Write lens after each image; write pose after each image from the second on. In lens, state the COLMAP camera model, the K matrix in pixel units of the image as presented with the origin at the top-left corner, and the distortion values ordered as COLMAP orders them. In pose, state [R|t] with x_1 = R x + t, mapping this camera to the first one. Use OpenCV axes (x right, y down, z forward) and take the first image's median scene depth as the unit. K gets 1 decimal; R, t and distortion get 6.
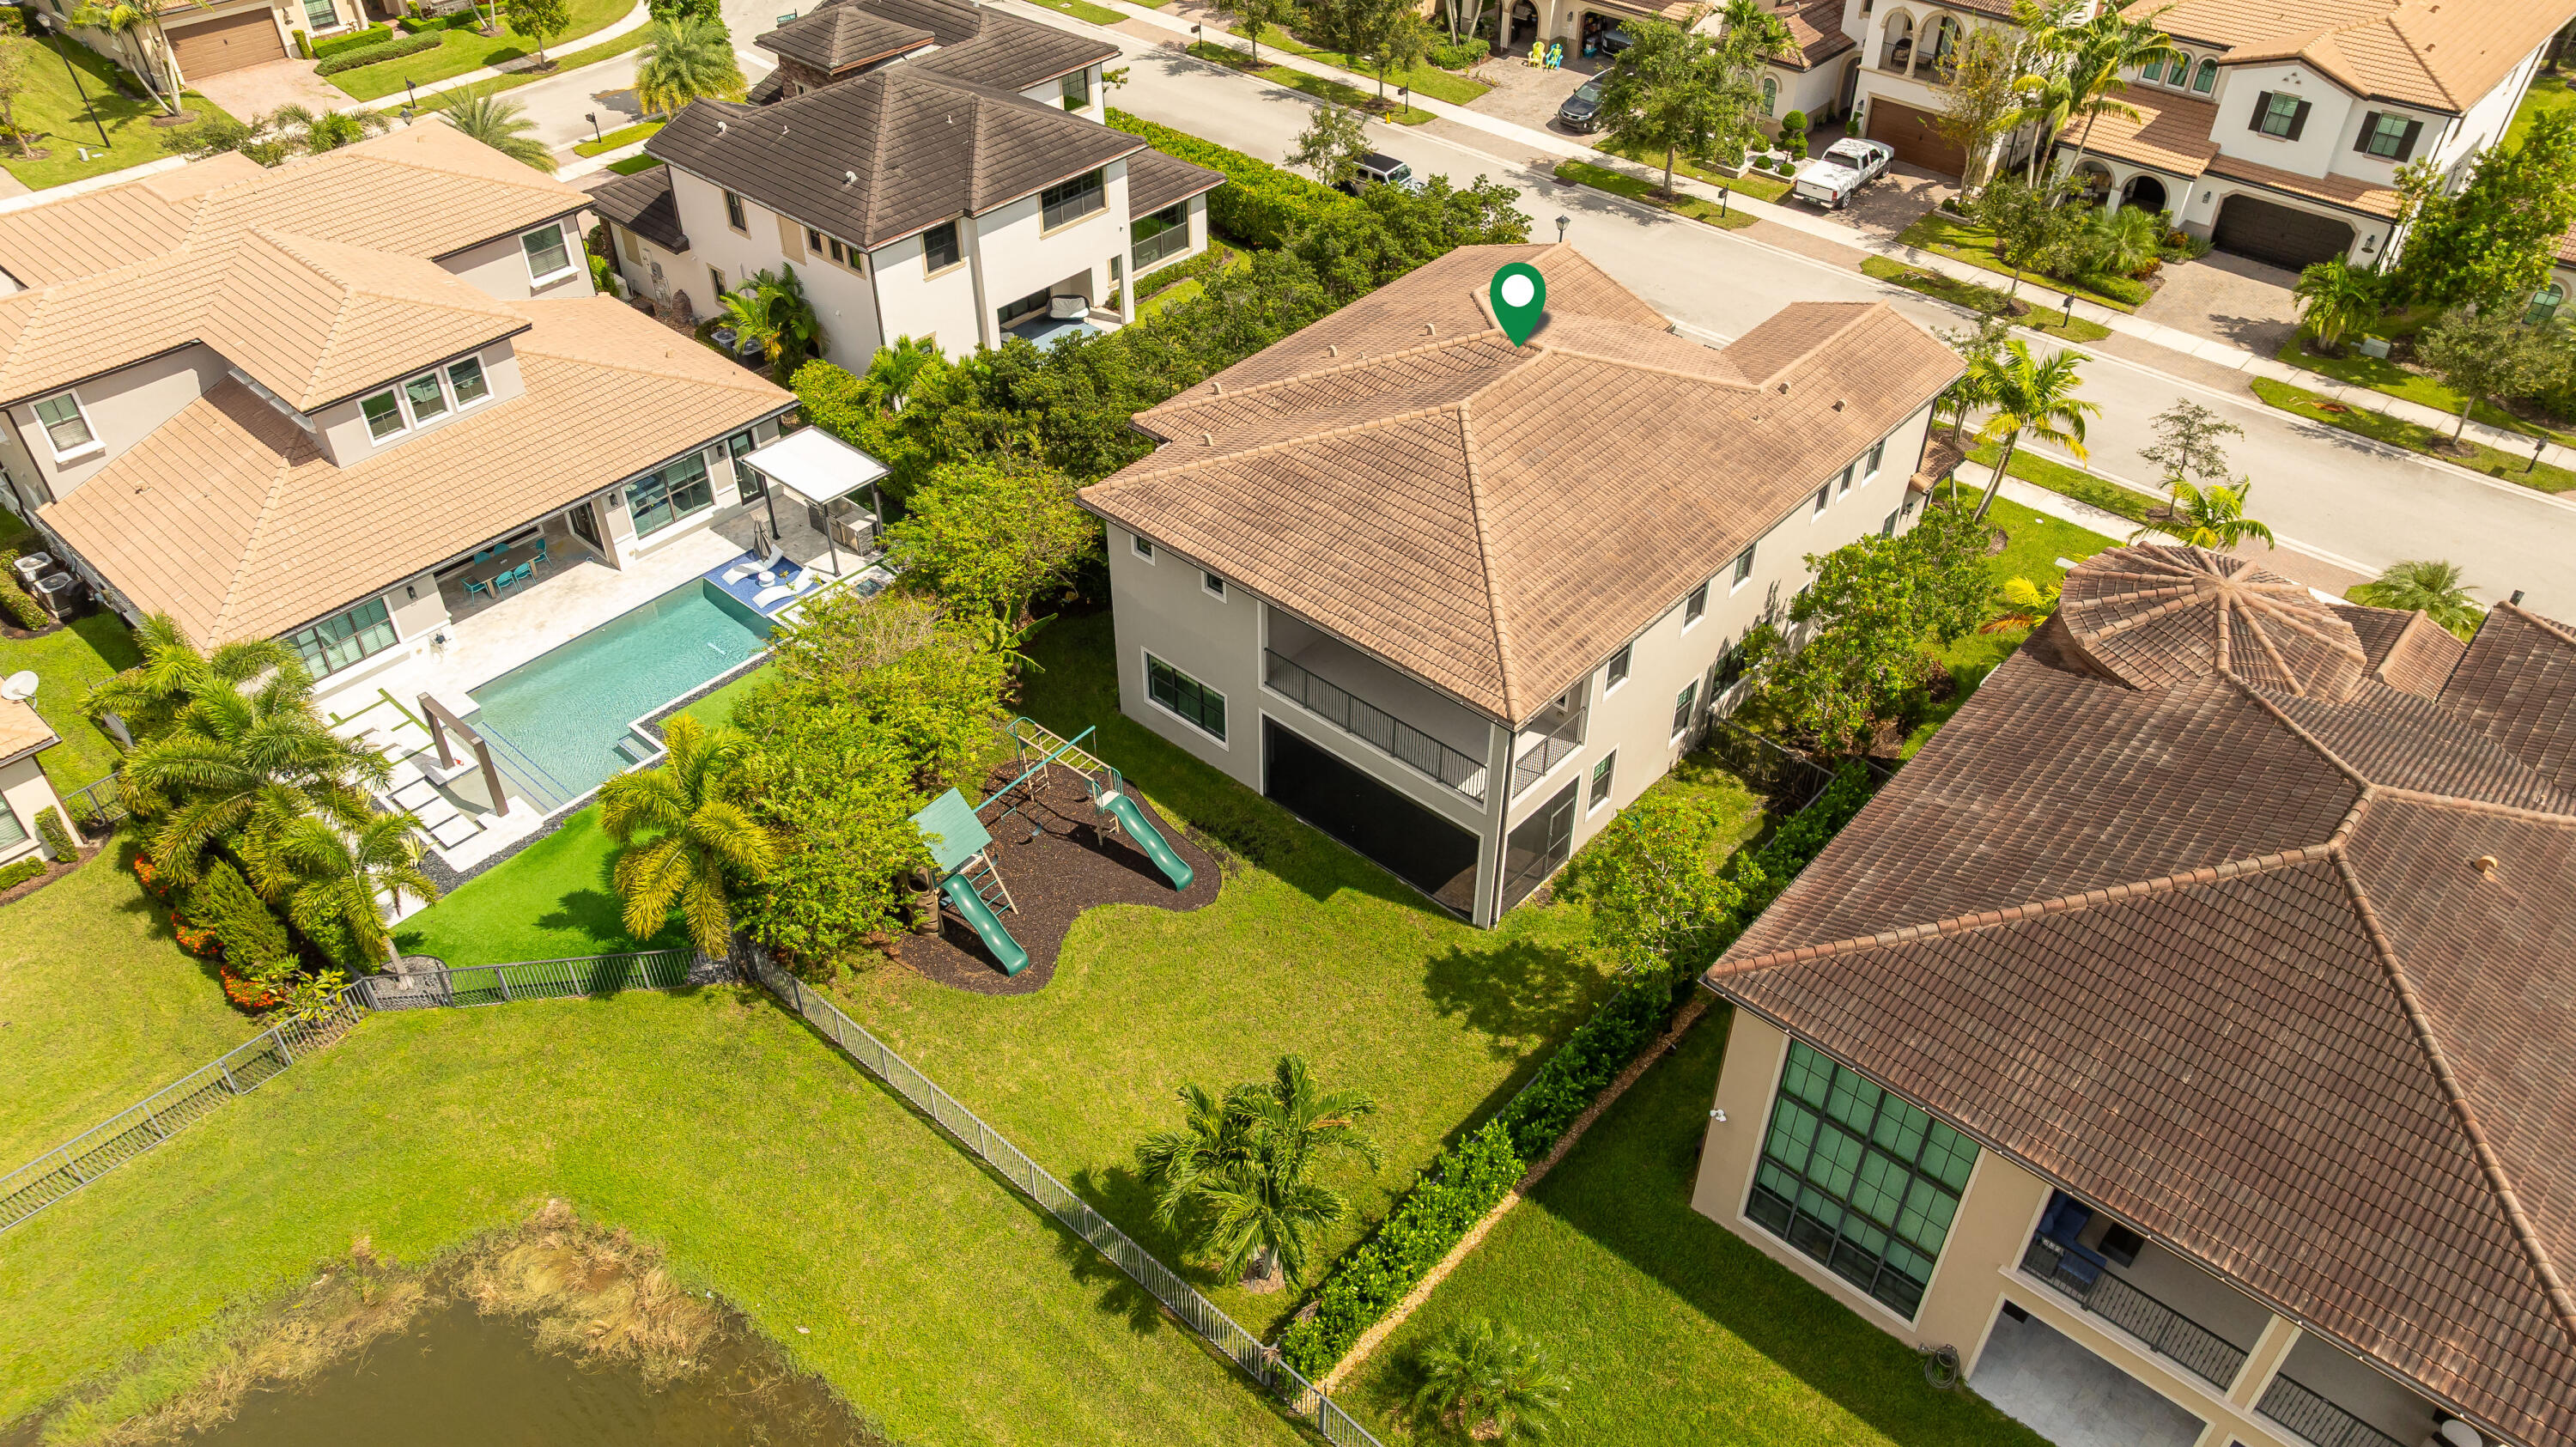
lens RADIAL K [[1815.9, 0, 1291.0], [0, 1815.9, 732.3], [0, 0, 1]] dist [-0.037292, 0.039225]
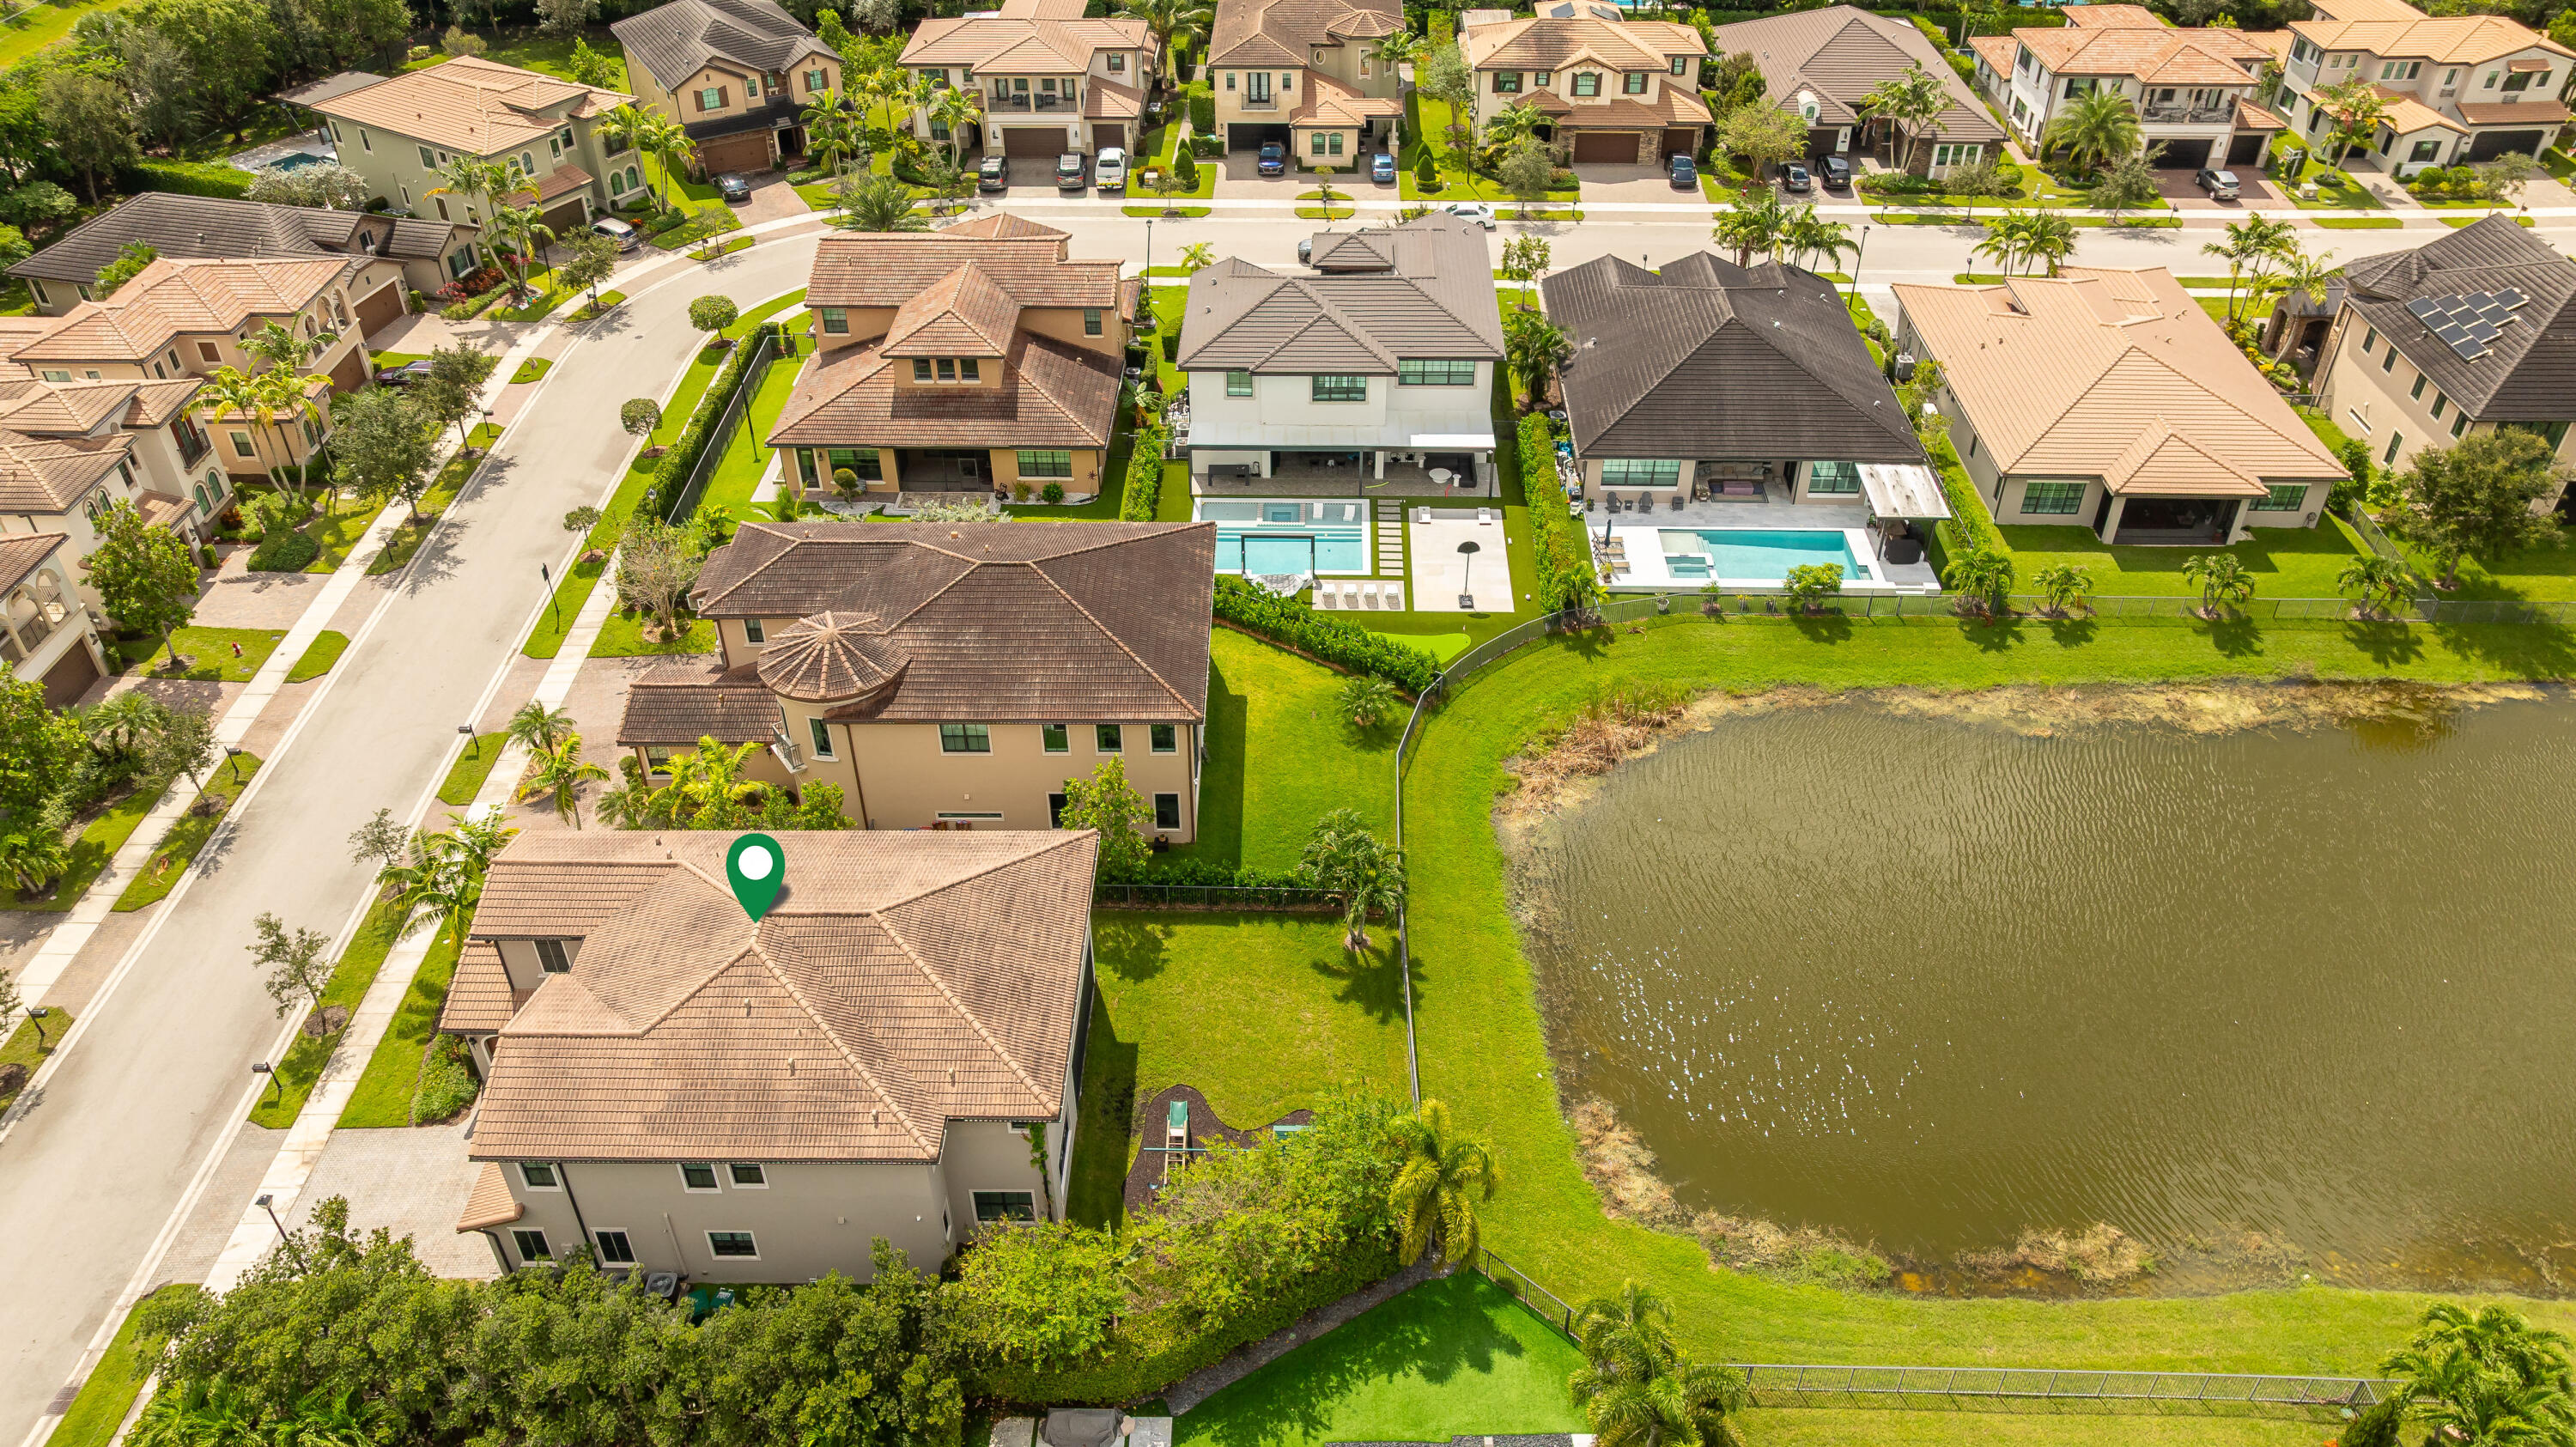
lens RADIAL K [[1815.9, 0, 1276.6], [0, 1815.9, 723.8], [0, 0, 1]] dist [-0.037292, 0.039225]
pose [[-0.659138, -0.454003, 0.599515, -0.696950], [0.480183, 0.359445, 0.800140, -0.955708], [-0.578758, 0.815280, -0.018920, 0.591140]]
